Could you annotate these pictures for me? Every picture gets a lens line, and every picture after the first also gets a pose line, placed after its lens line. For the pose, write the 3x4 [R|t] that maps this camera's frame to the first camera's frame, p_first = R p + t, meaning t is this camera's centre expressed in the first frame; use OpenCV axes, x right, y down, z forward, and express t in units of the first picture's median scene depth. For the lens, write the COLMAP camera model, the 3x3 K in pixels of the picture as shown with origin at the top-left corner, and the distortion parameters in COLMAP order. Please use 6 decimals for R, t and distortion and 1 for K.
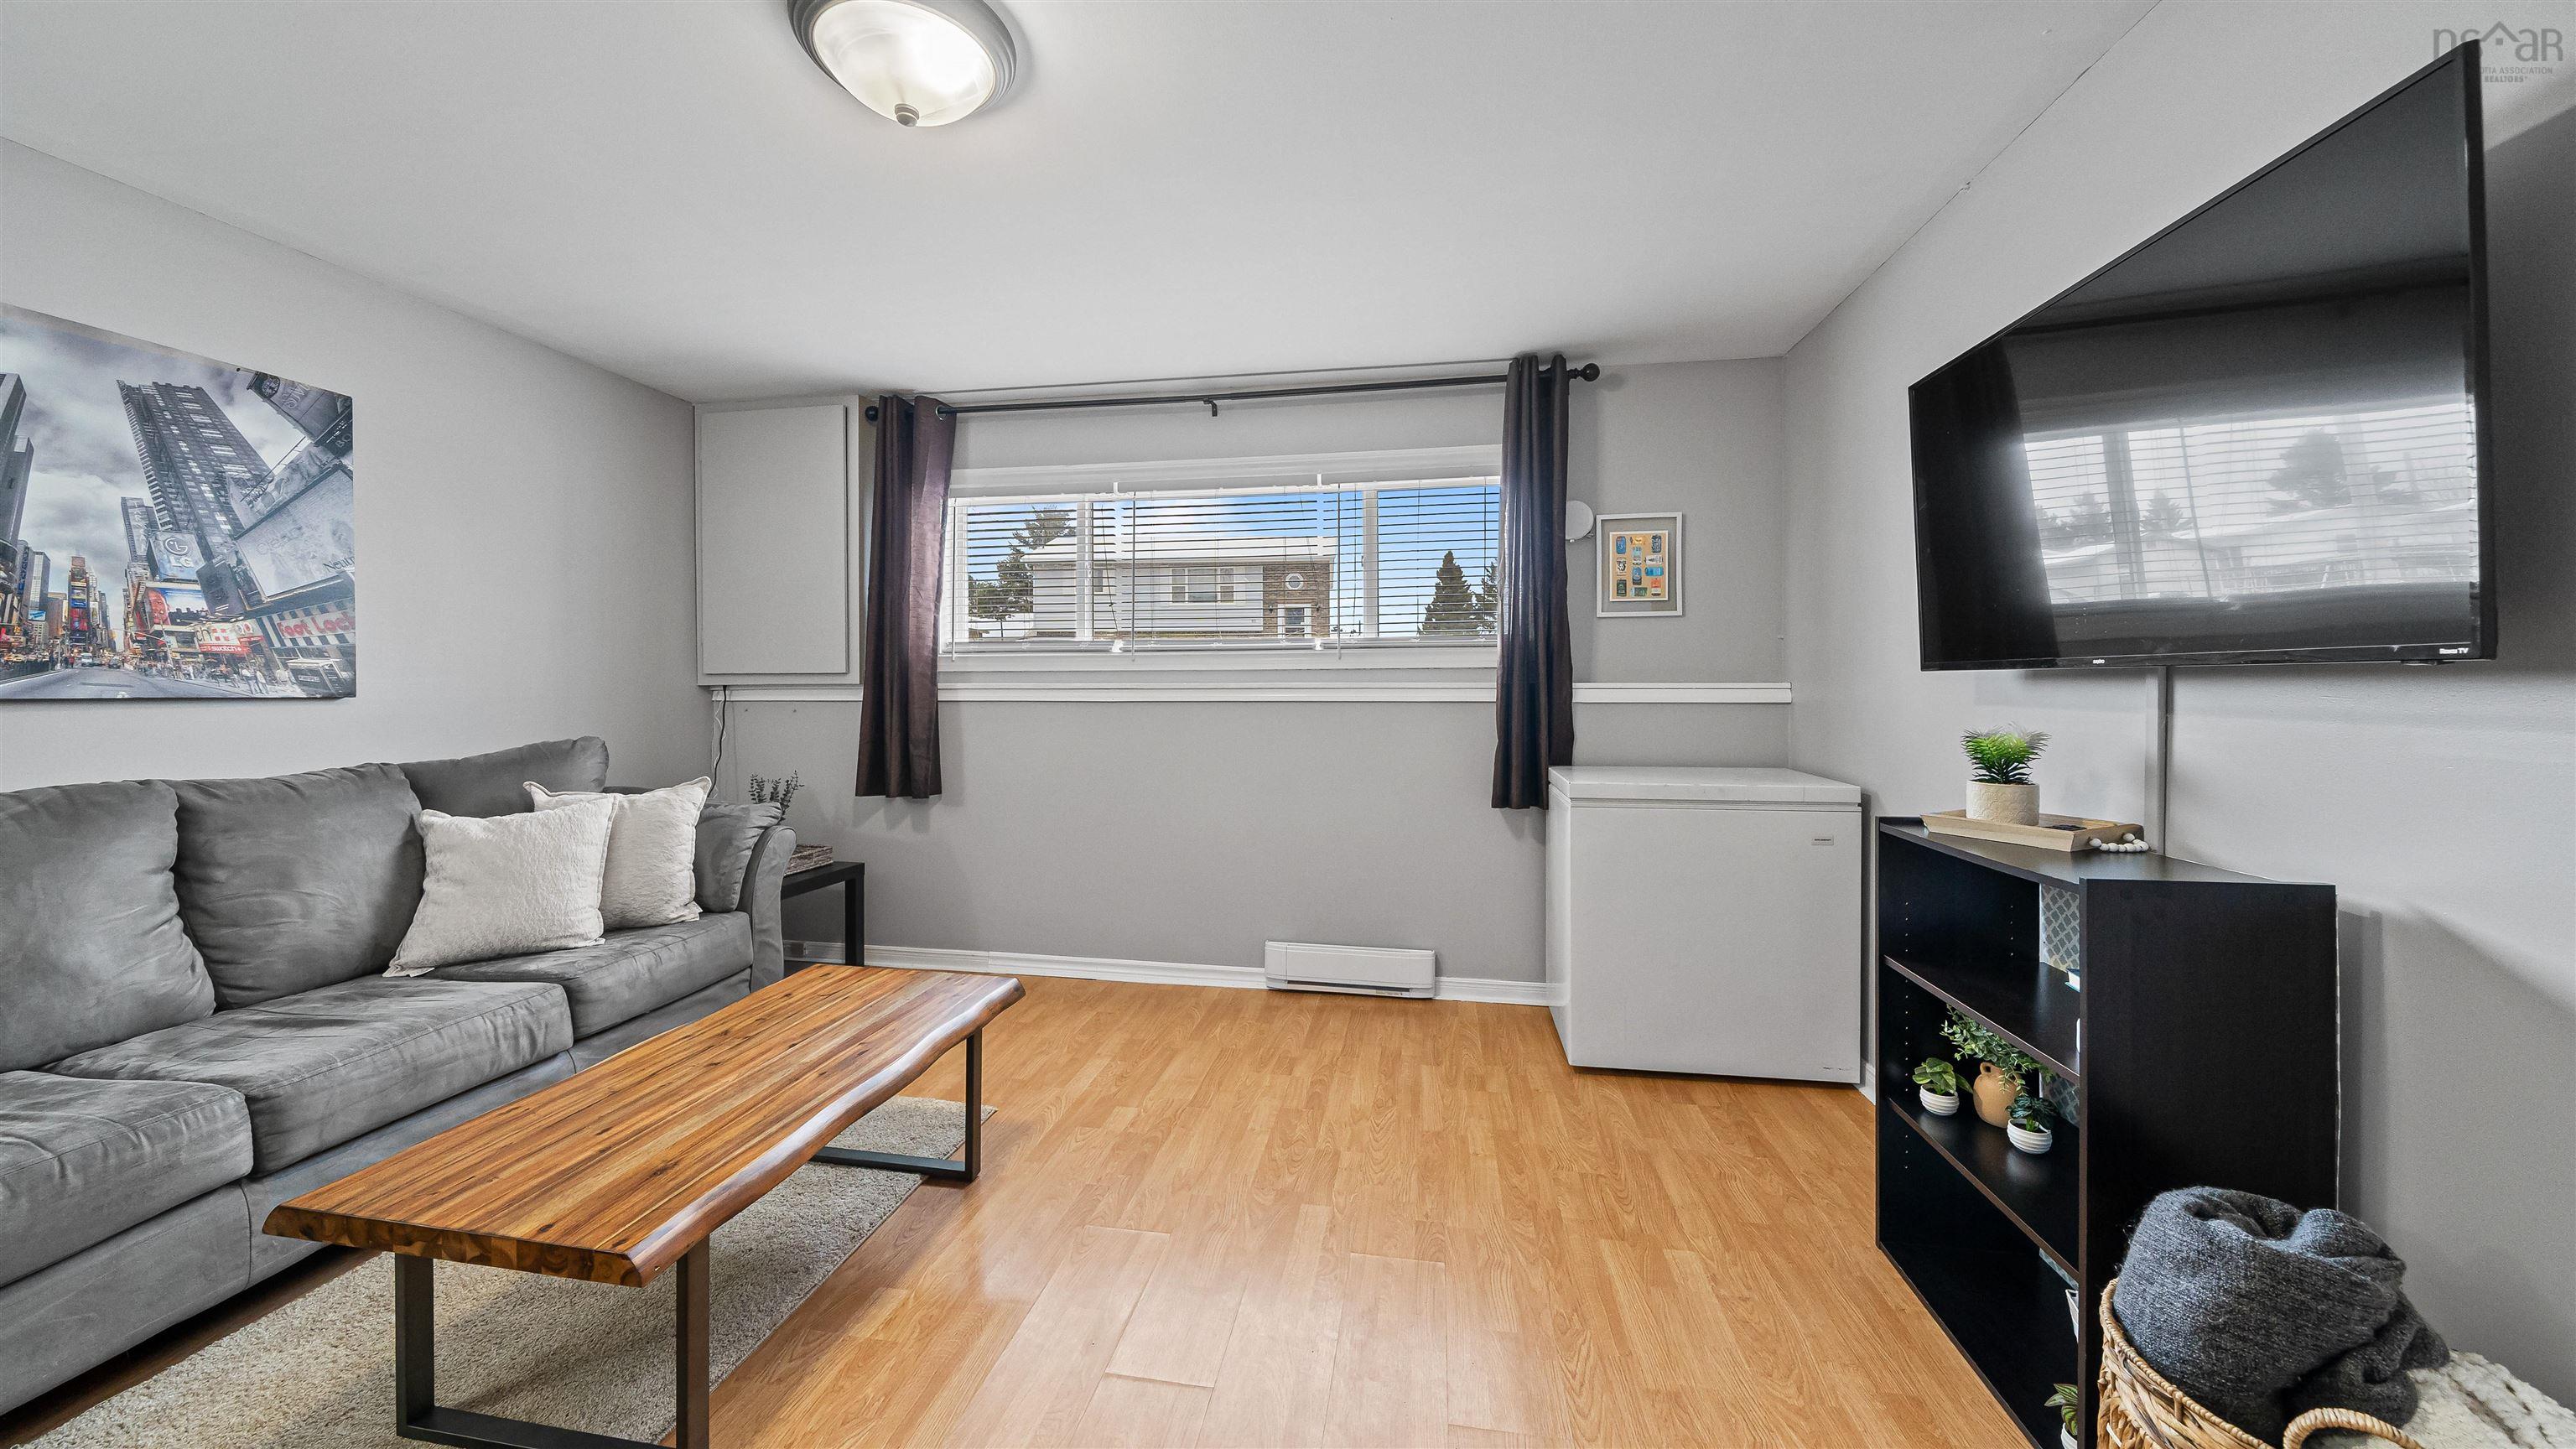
lens RADIAL K [[895.7, 0, 1286.5], [0, 895.7, 702.2], [0, 0, 1]] dist [-0.006381, 0.000043]
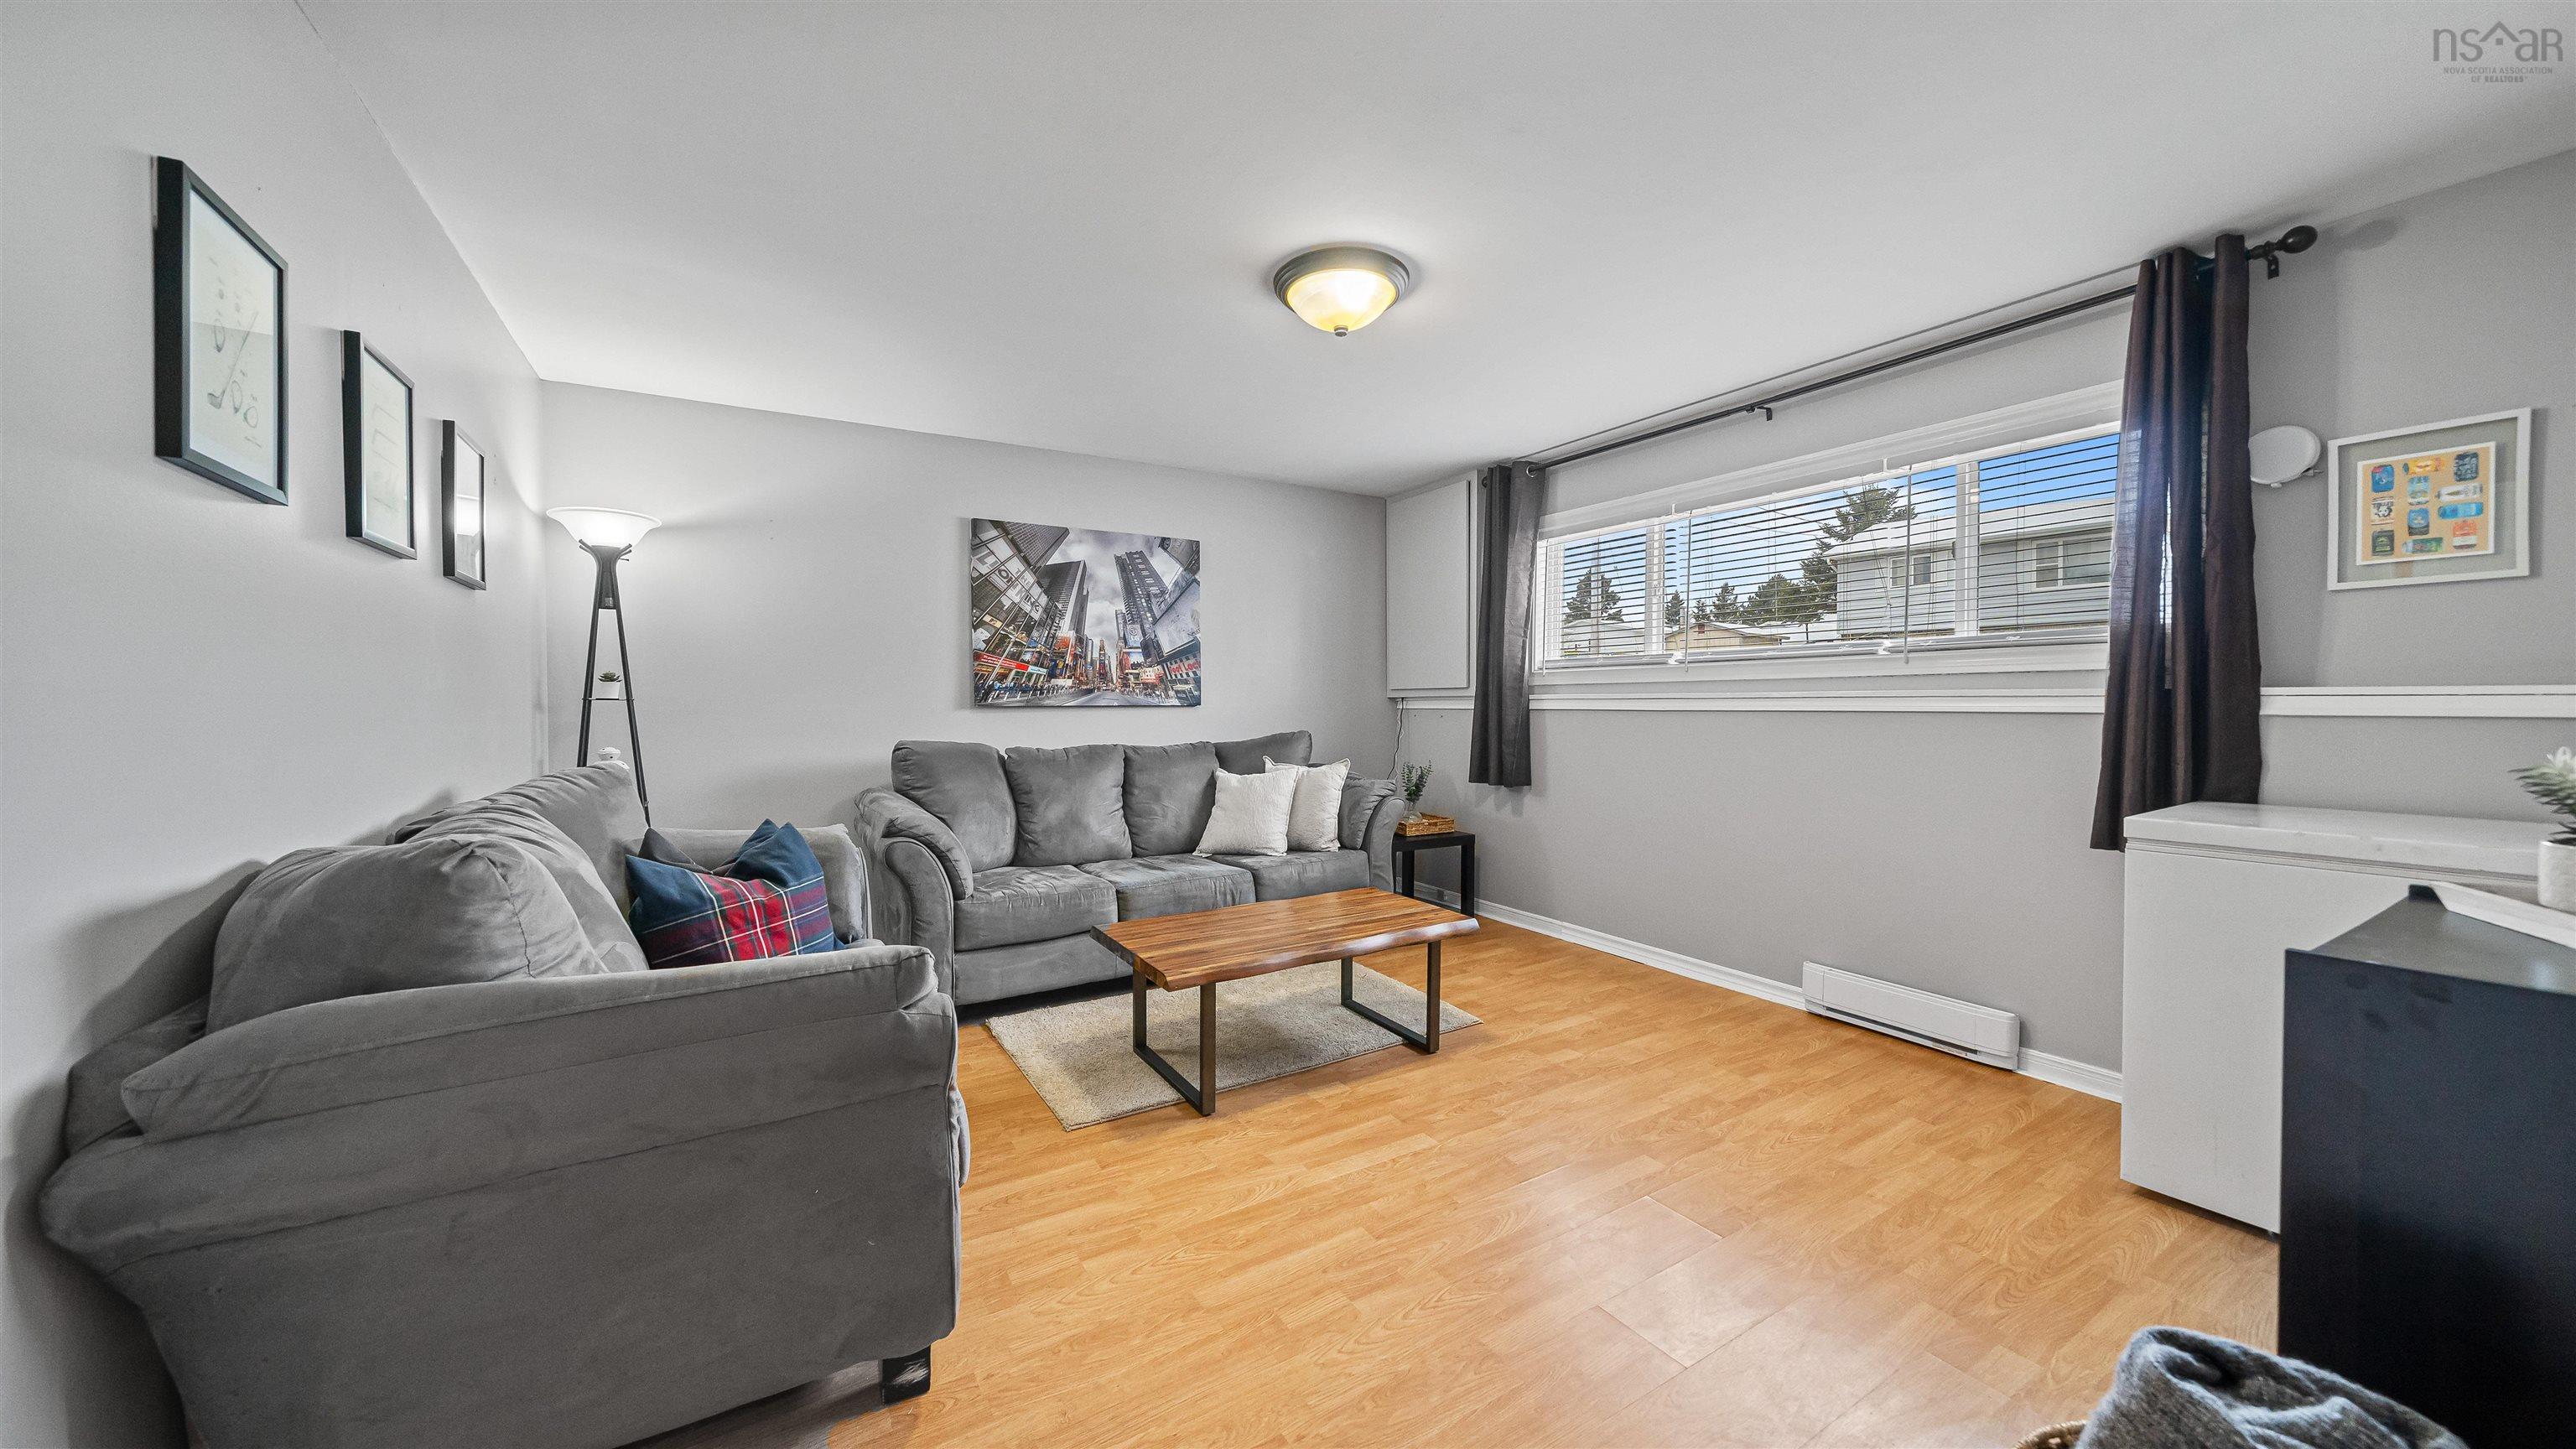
lens RADIAL K [[895.7, 0, 1279.3], [0, 895.7, 724.5], [0, 0, 1]] dist [-0.006381, 0.000043]
pose [[0.645551, 0.017935, -0.763507, 0.358582], [-0.006568, 0.999818, 0.017933, 0.000075], [0.763689, -0.006562, 0.645551, -0.049704]]
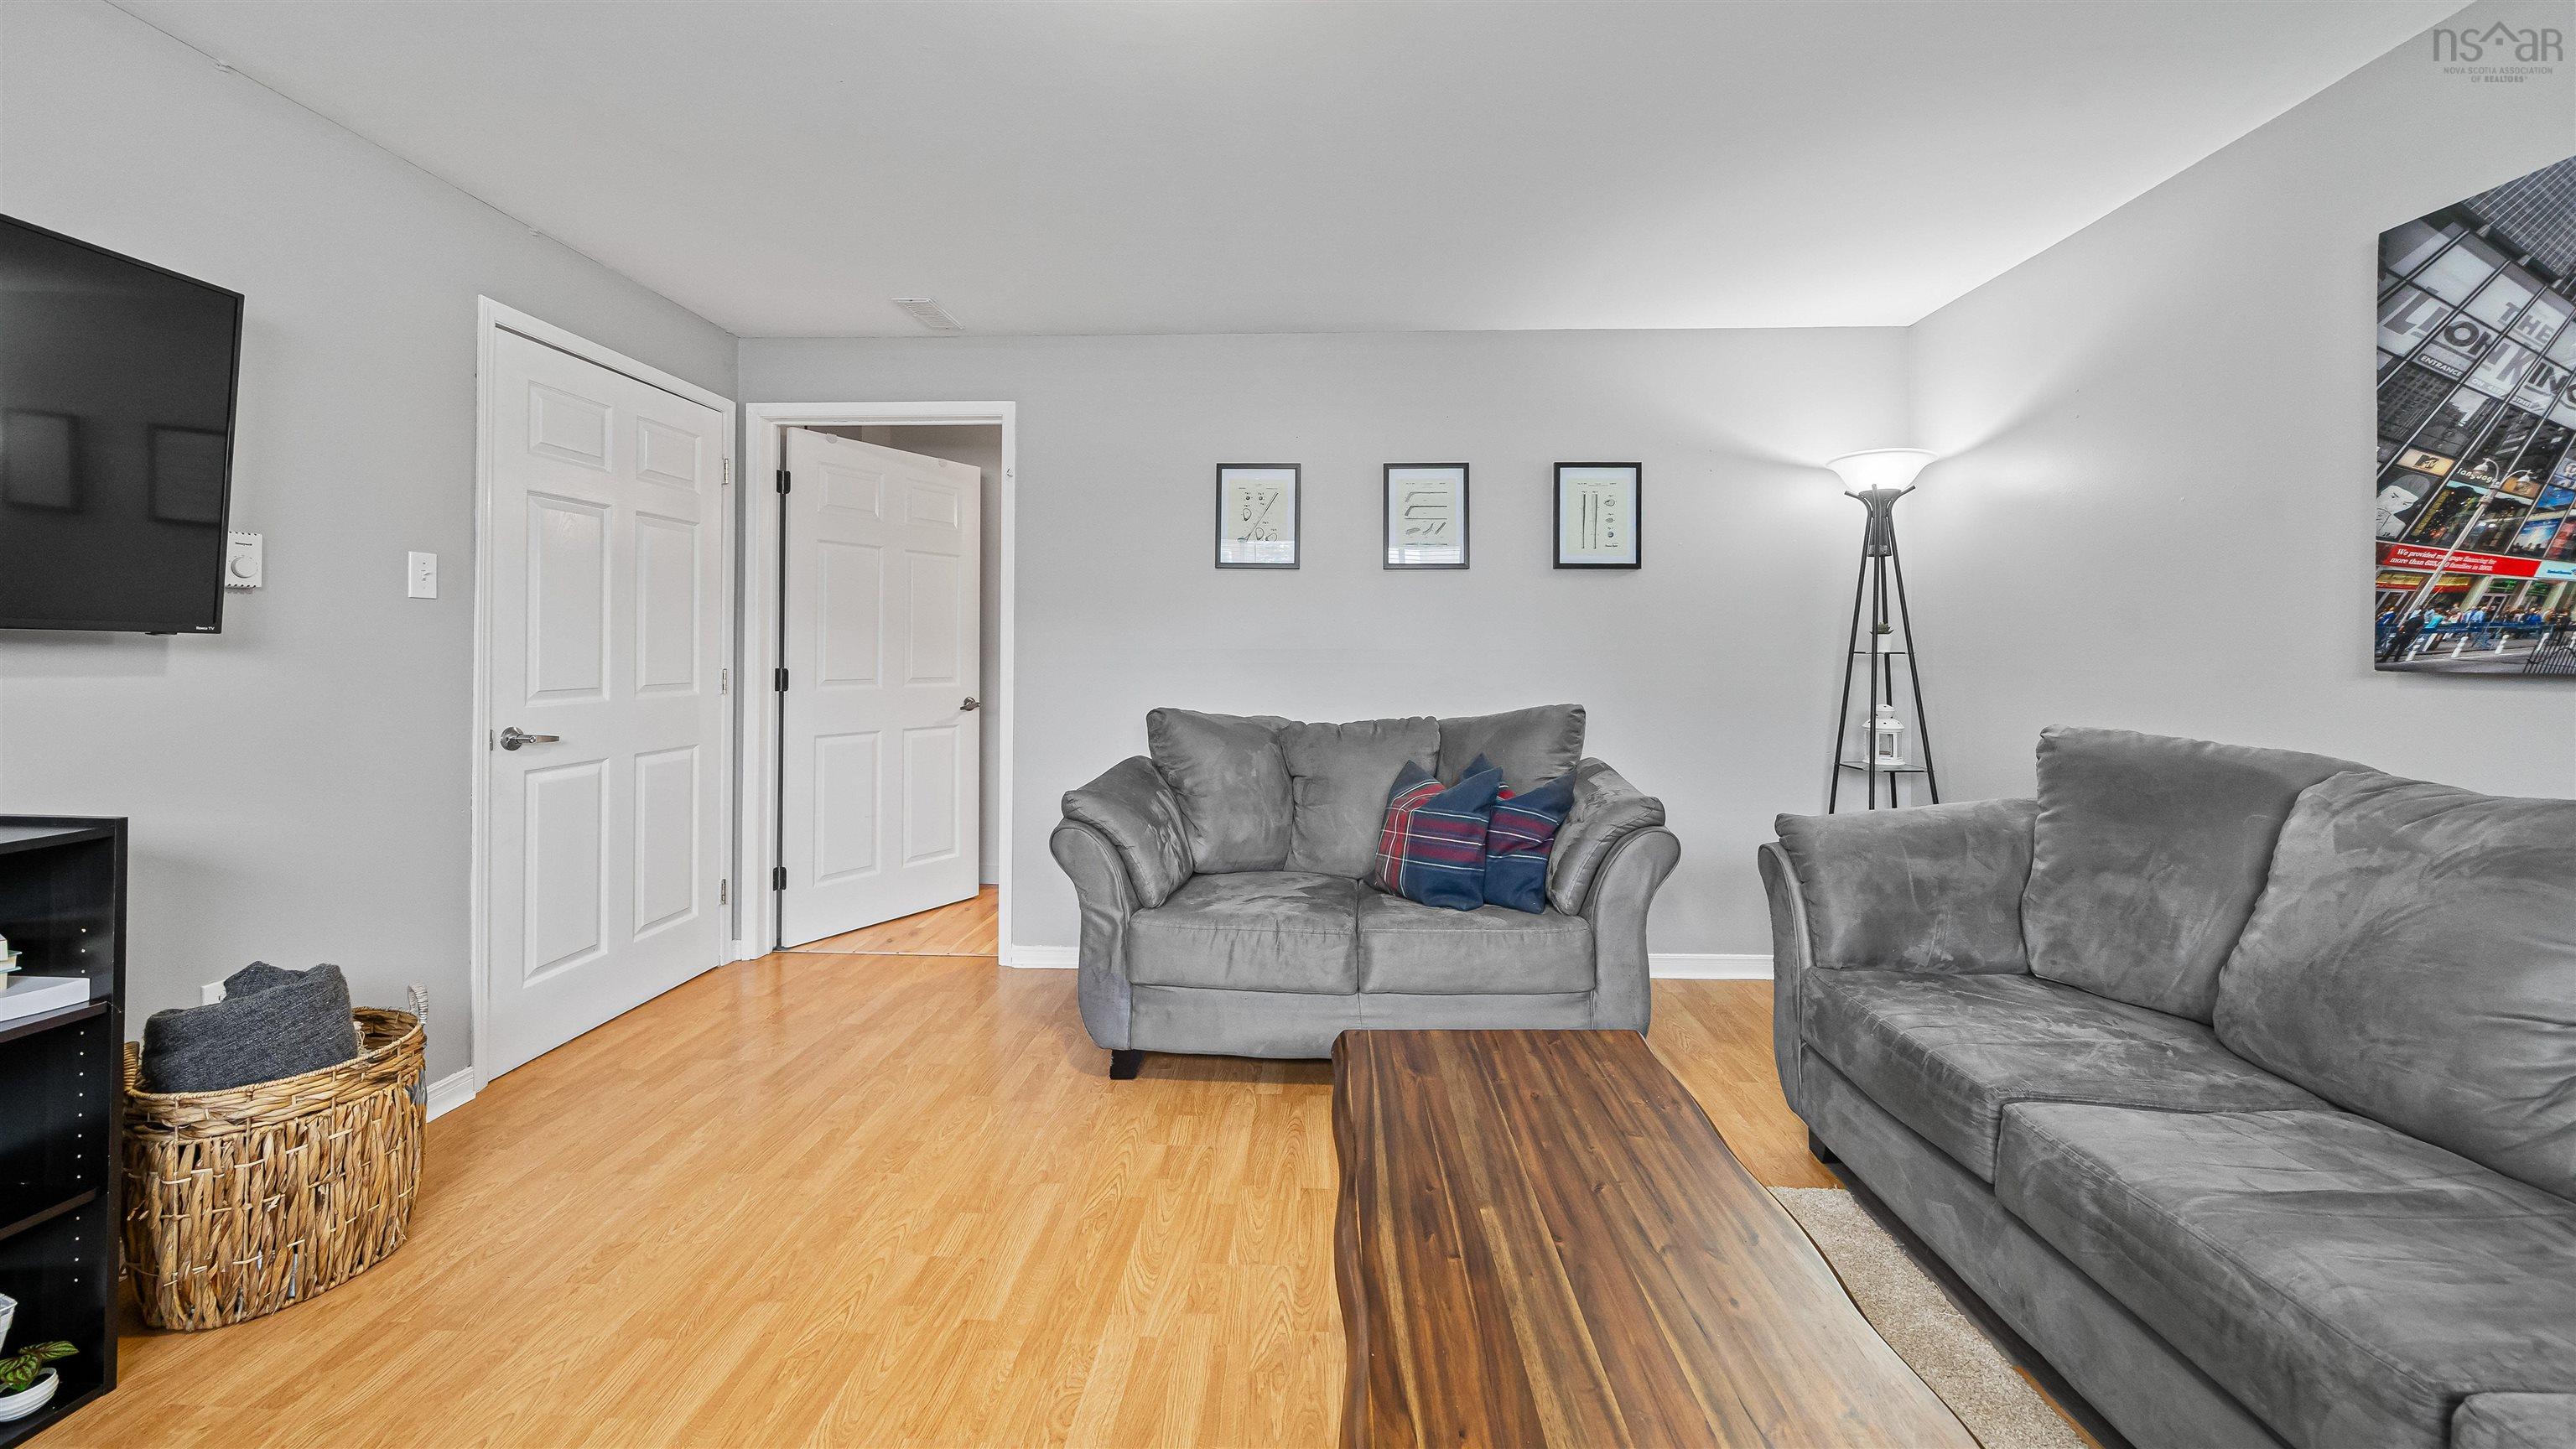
lens RADIAL K [[895.7, 0, 1280.0], [0, 895.7, 627.1], [0, 0, 1]] dist [-0.006381, 0.000043]
pose [[-0.993832, -0.007395, -0.110652, -0.163399], [-0.005859, 0.999882, -0.014202, -0.014735], [0.110744, -0.013466, -0.993758, 0.889100]]
